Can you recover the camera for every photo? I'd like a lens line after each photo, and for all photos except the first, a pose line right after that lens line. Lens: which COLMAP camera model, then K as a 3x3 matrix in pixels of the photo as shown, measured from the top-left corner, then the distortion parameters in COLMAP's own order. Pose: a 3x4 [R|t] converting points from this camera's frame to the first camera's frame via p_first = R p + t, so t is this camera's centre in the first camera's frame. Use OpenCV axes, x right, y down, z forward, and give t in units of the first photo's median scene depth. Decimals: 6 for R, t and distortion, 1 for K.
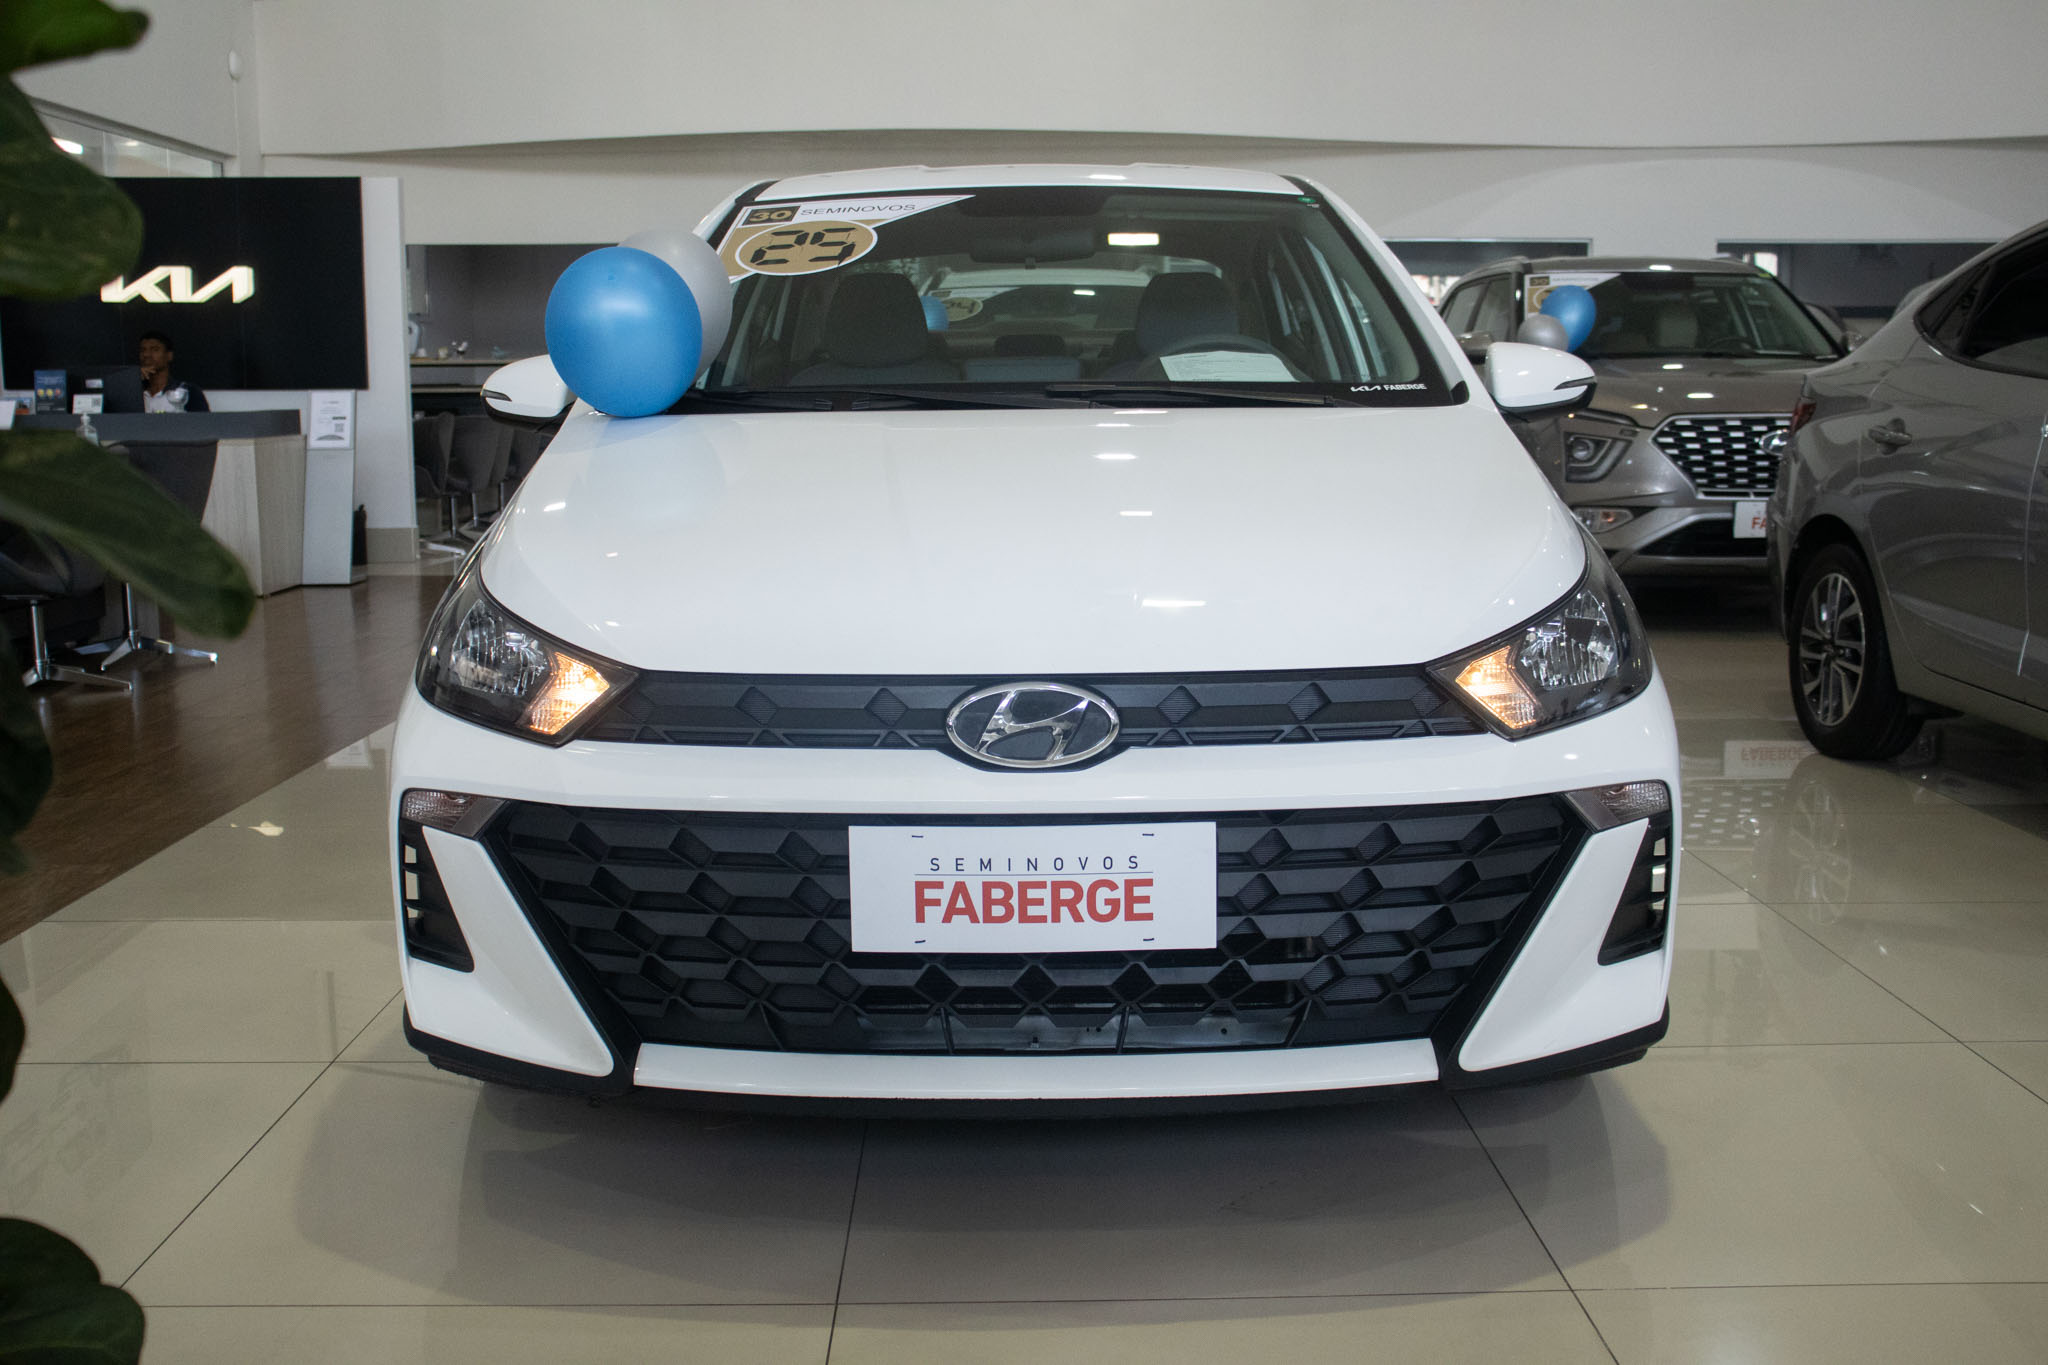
lens RADIAL K [[2189.0, 0, 1031.5], [0, 2189.0, 687.3], [0, 0, 1]] dist [-0.017557, 0.000000]
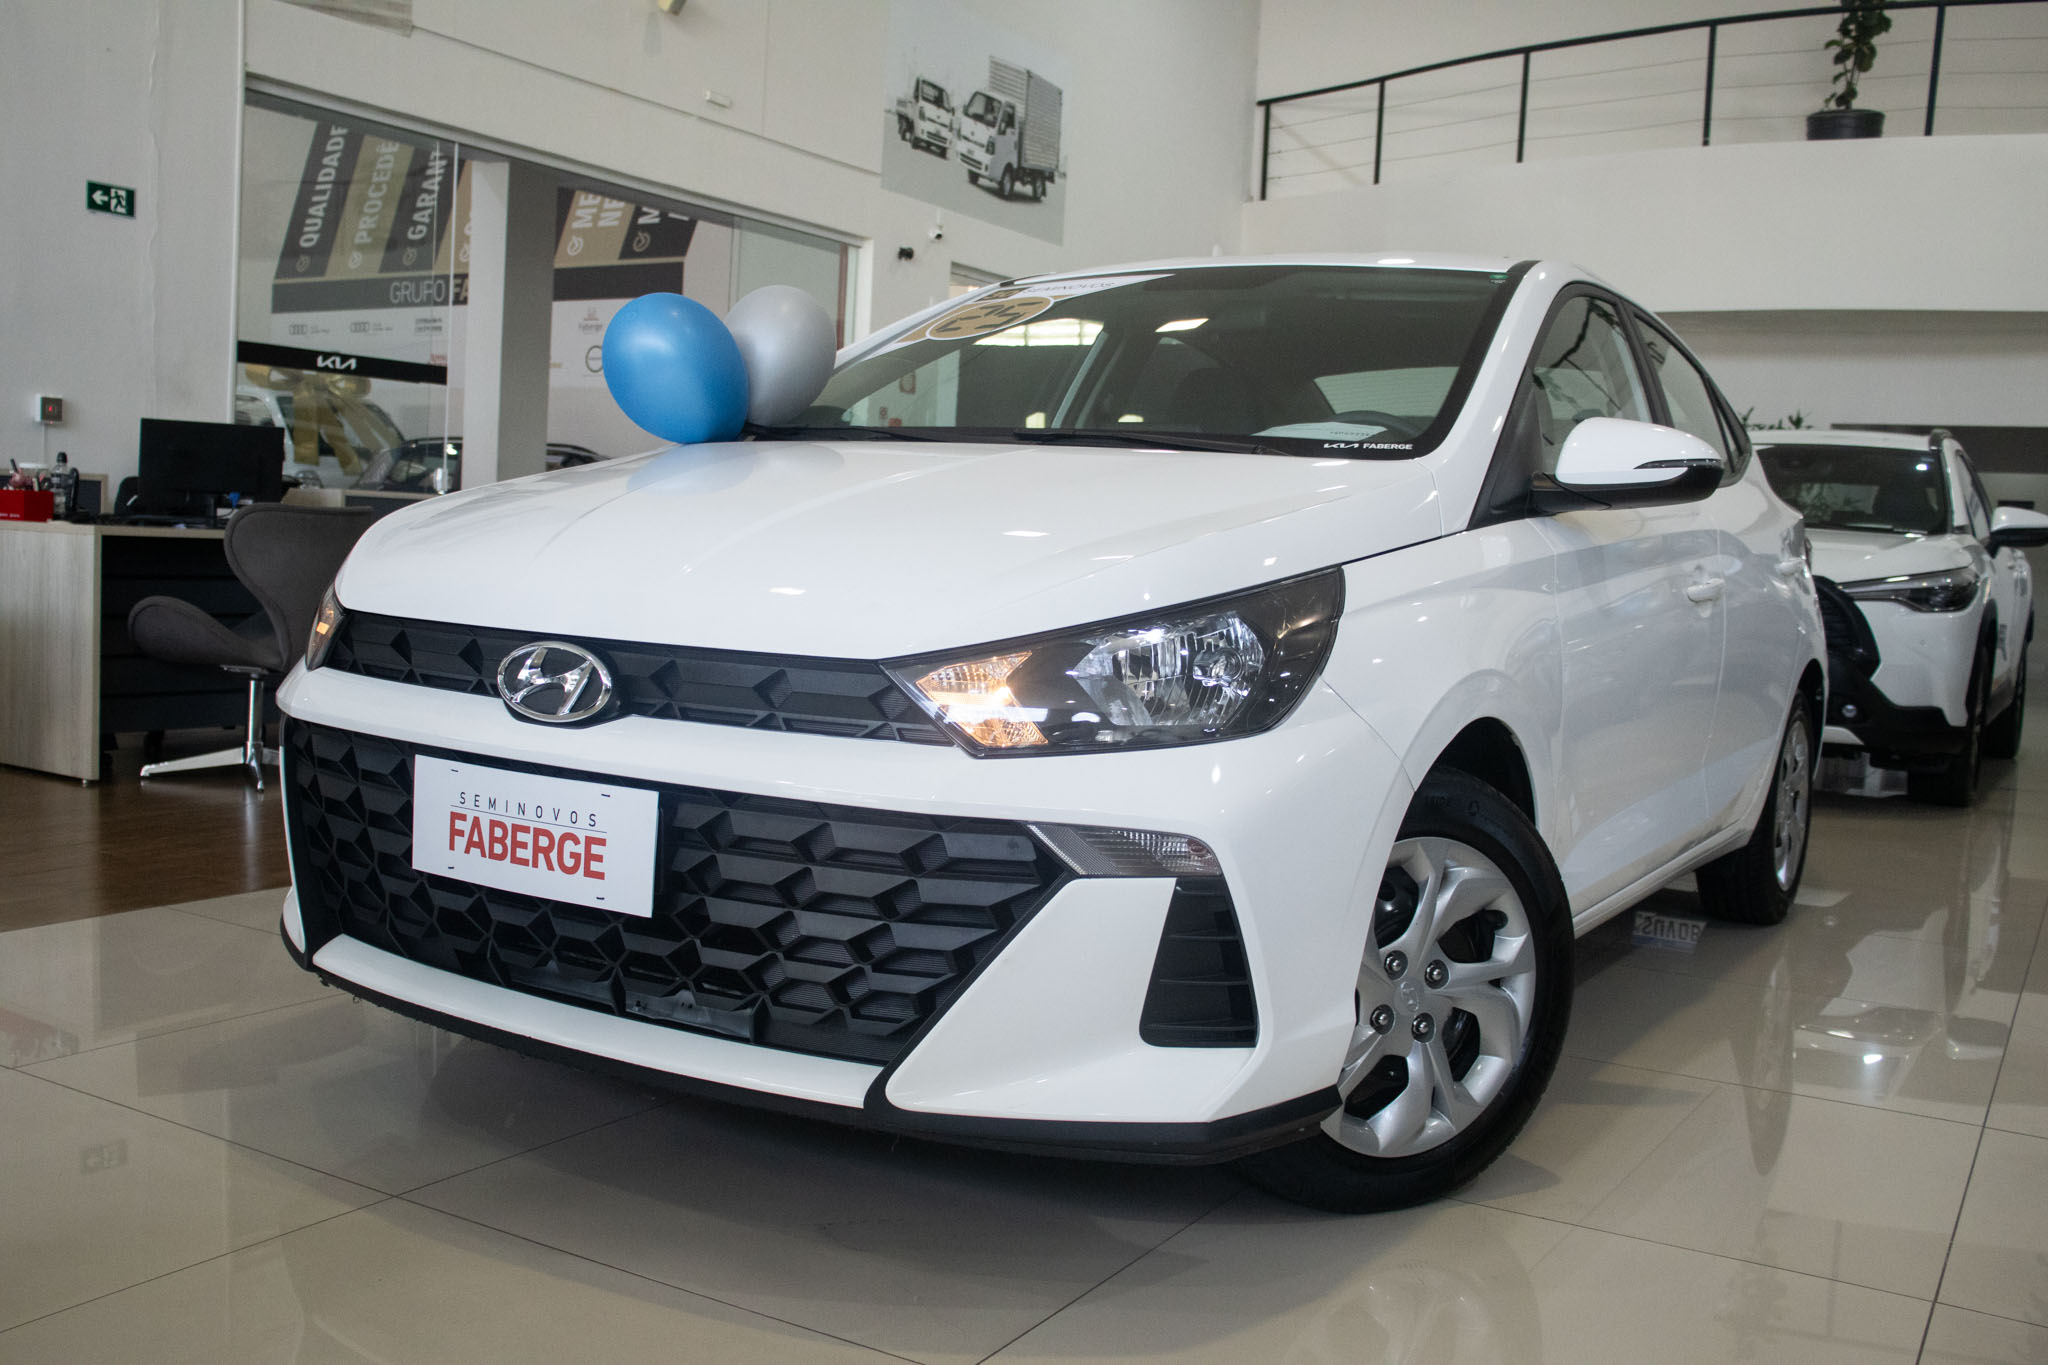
lens RADIAL K [[2060.9, 0, 1025.3], [0, 2060.9, 678.0], [0, 0, 1]] dist [-0.095203, 0.000000]
pose [[0.827750, 0.089894, -0.553849, 0.727024], [-0.140795, 0.988779, -0.049938, 0.032352], [0.543145, 0.119315, 0.831118, 0.290156]]
